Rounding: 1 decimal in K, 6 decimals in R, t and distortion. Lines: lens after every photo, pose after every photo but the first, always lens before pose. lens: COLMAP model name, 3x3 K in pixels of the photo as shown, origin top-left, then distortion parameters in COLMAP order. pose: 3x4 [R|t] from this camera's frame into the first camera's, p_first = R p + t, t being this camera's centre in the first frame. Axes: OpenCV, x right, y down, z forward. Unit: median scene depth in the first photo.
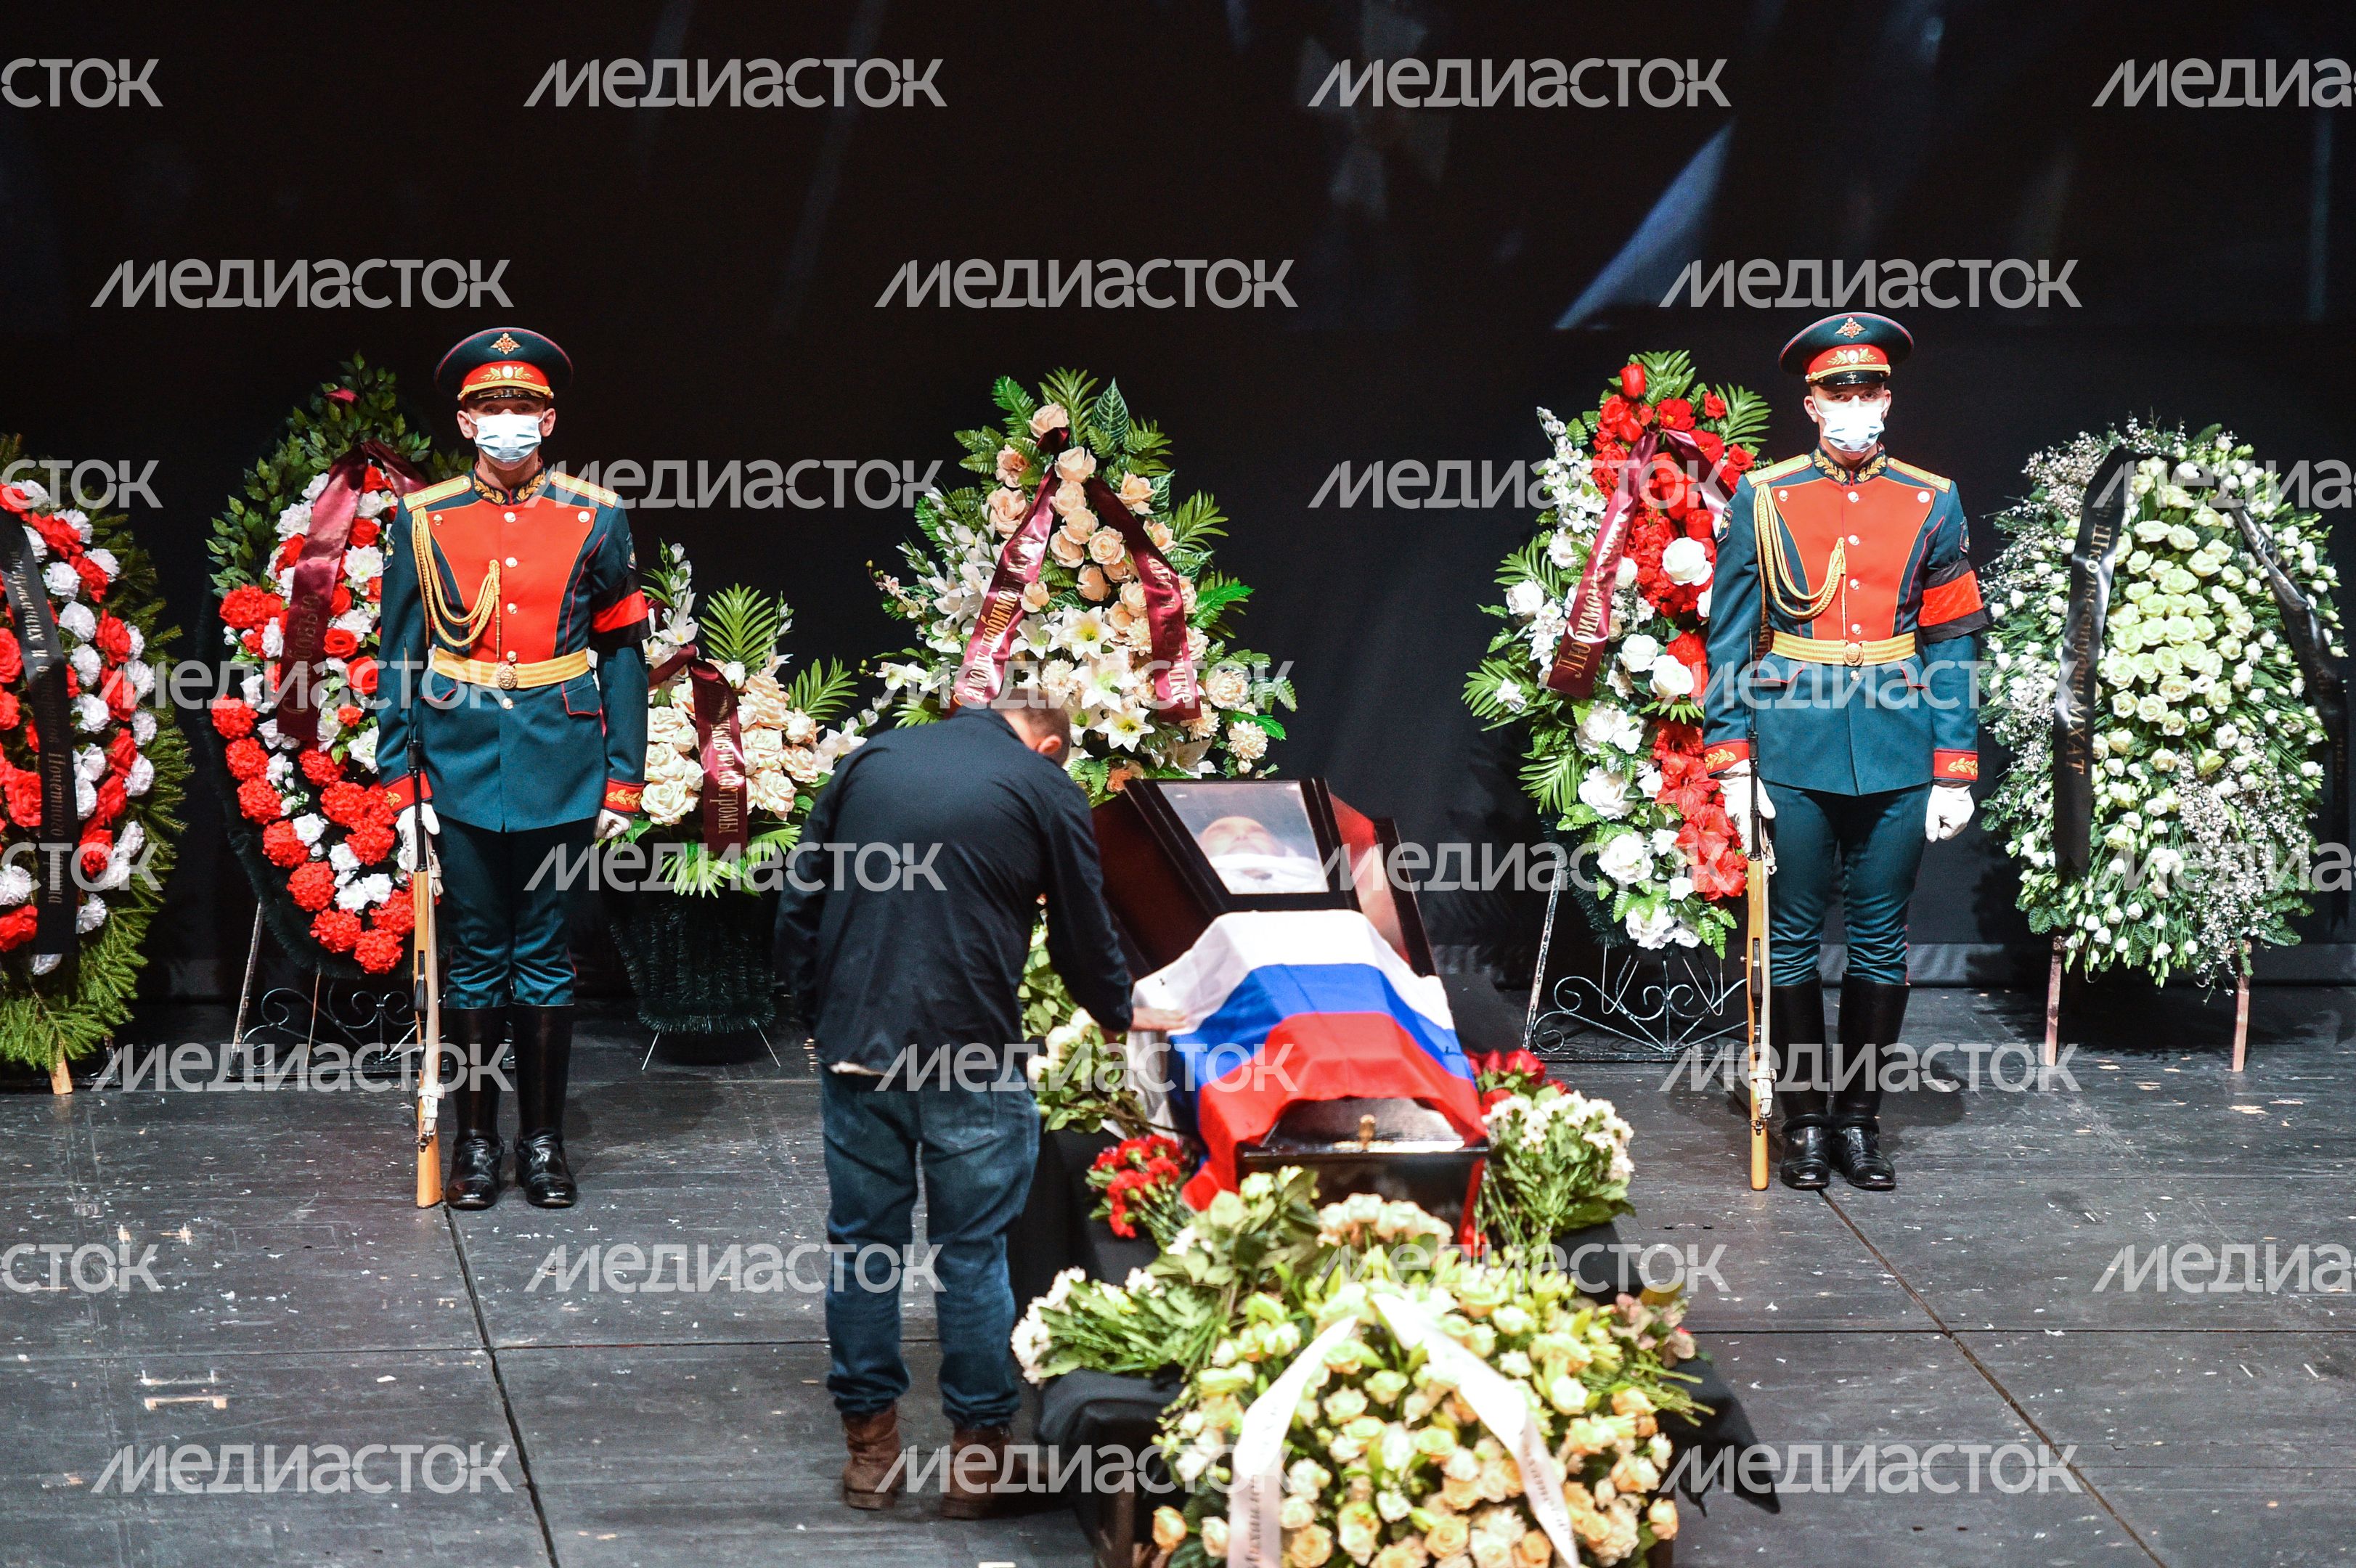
lens RADIAL K [[11297.8, 0, 1208.4], [0, 11297.8, 732.9], [0, 0, 1]] dist [1.436243, 2.866349]
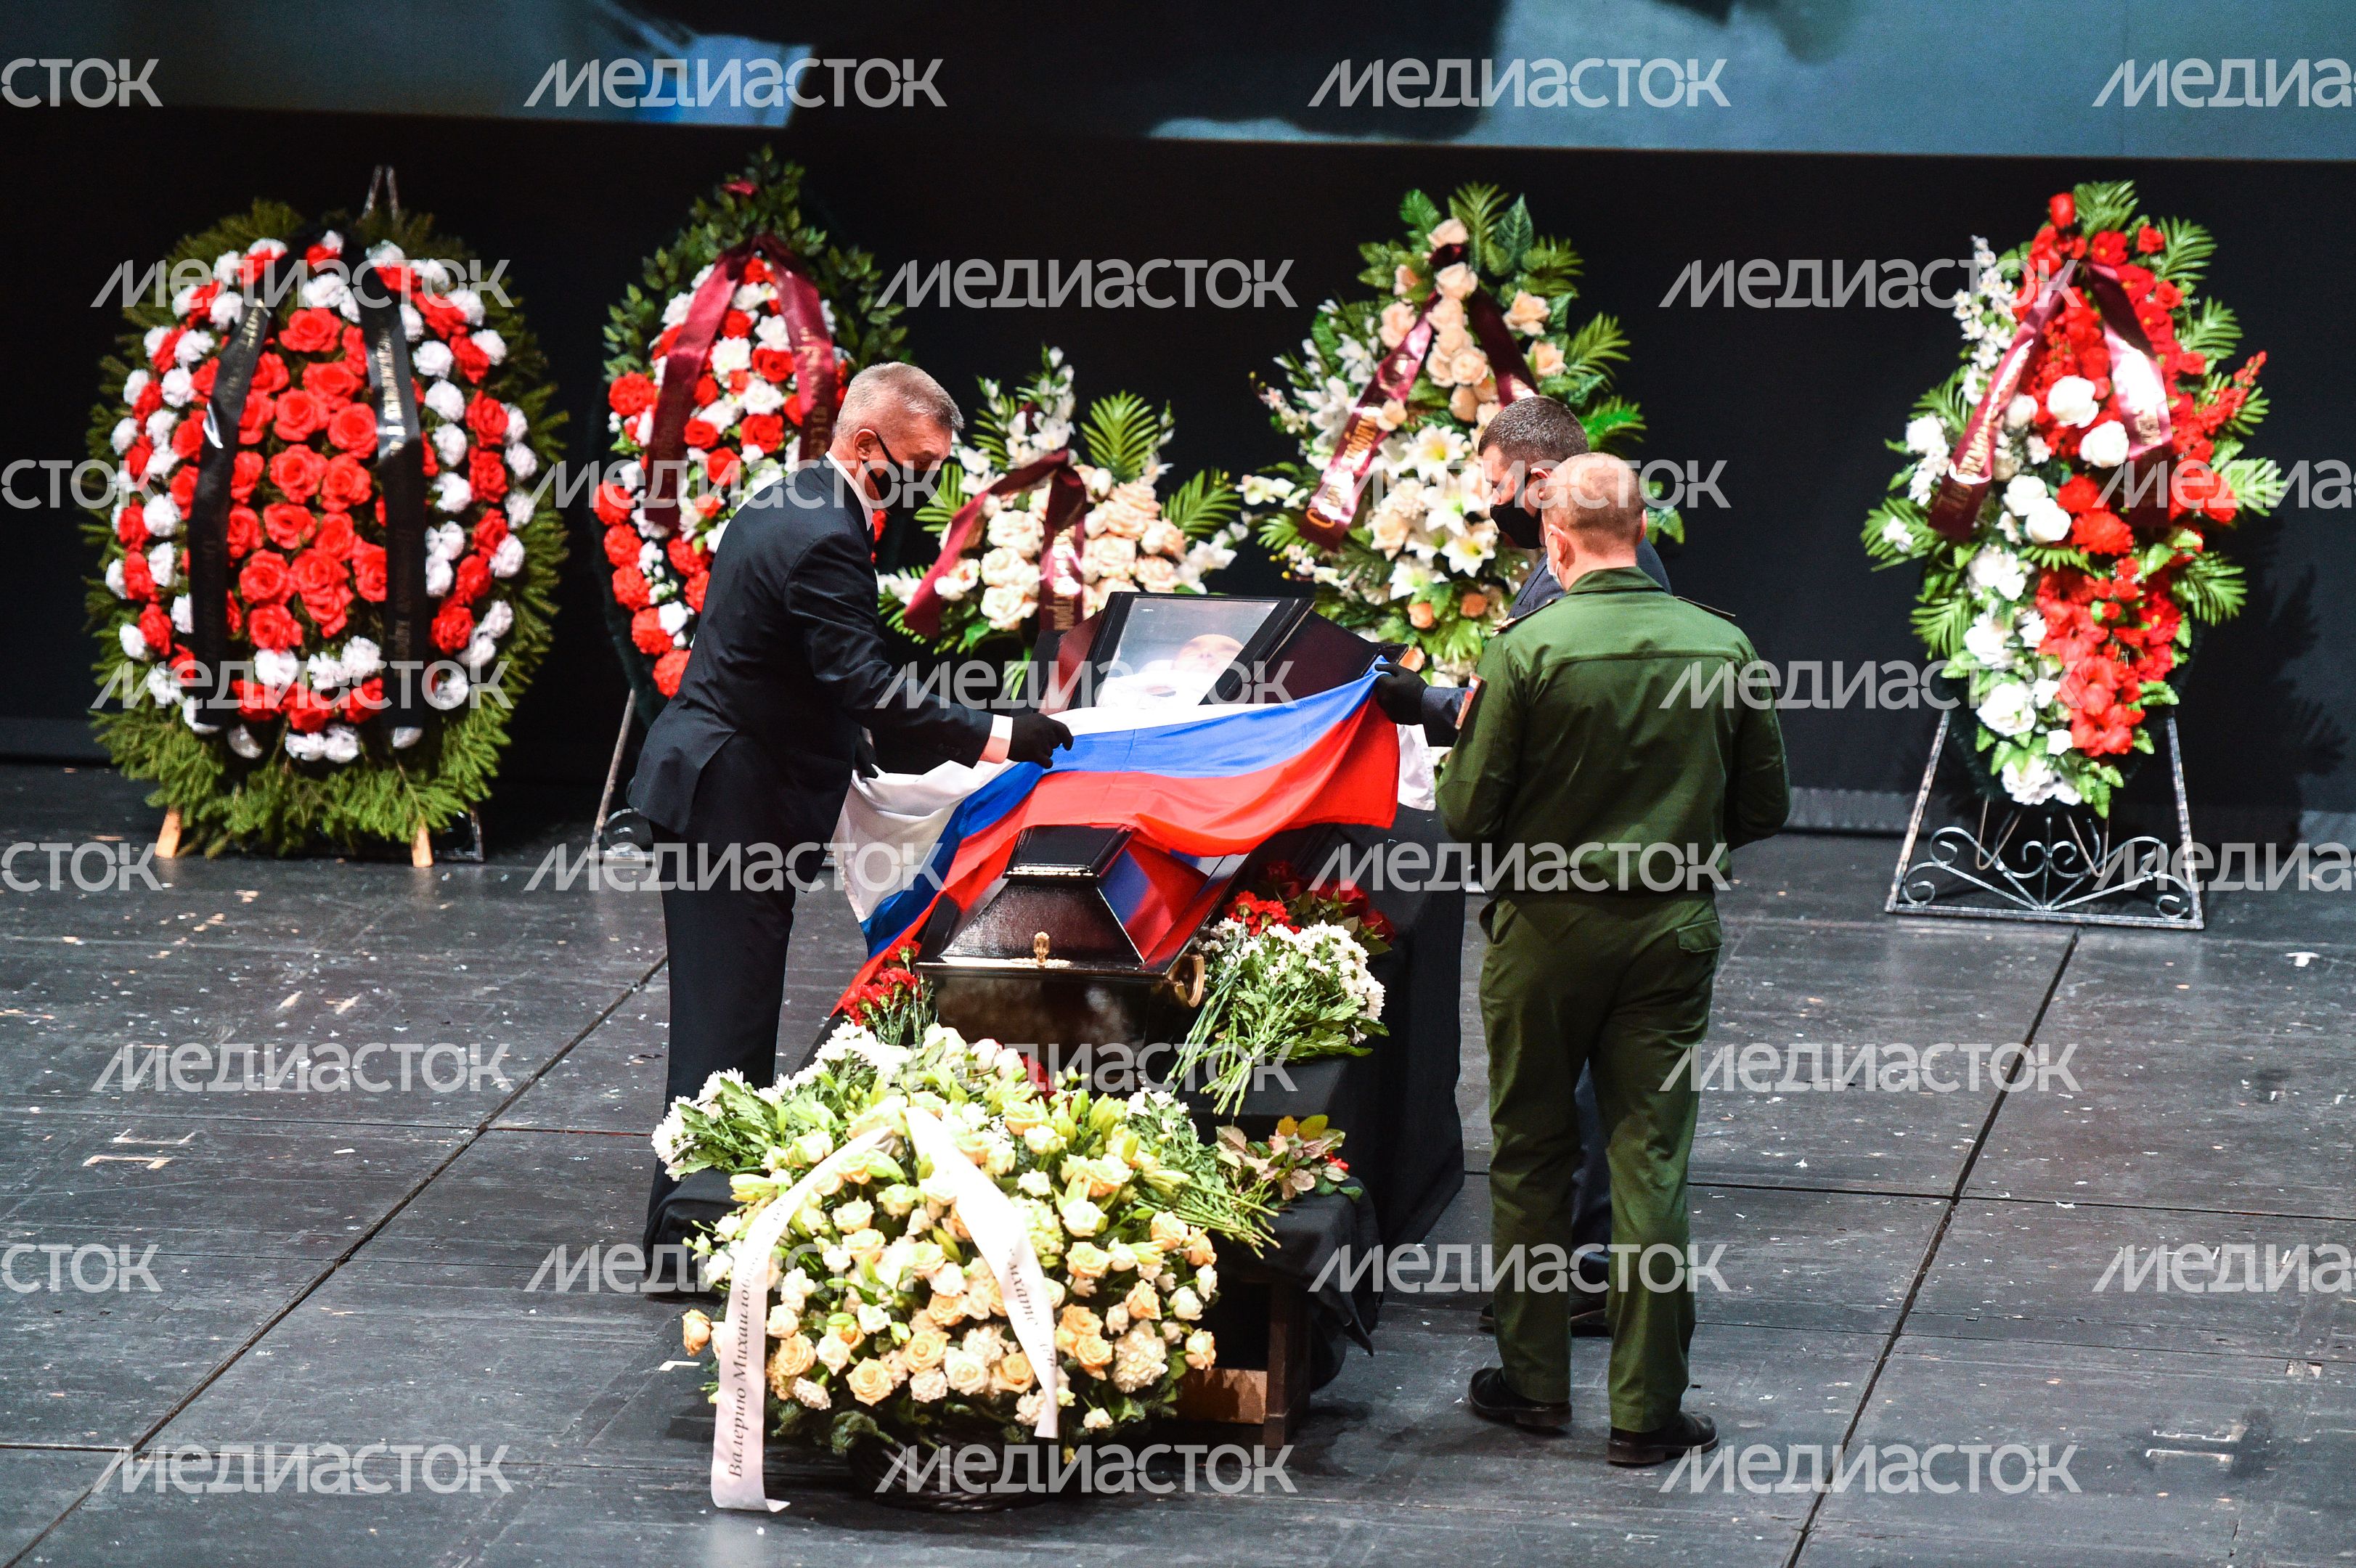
lens RADIAL K [[11507.9, 0, 1178.7], [0, 11507.9, 785.6], [0, 0, 1]] dist [1.608431, 12.077236]
pose [[0.961547, 0.047329, -0.270532, 0.238103], [-0.042881, 0.998831, 0.022334, -0.001426], [0.271273, -0.009875, 0.962452, 0.031027]]
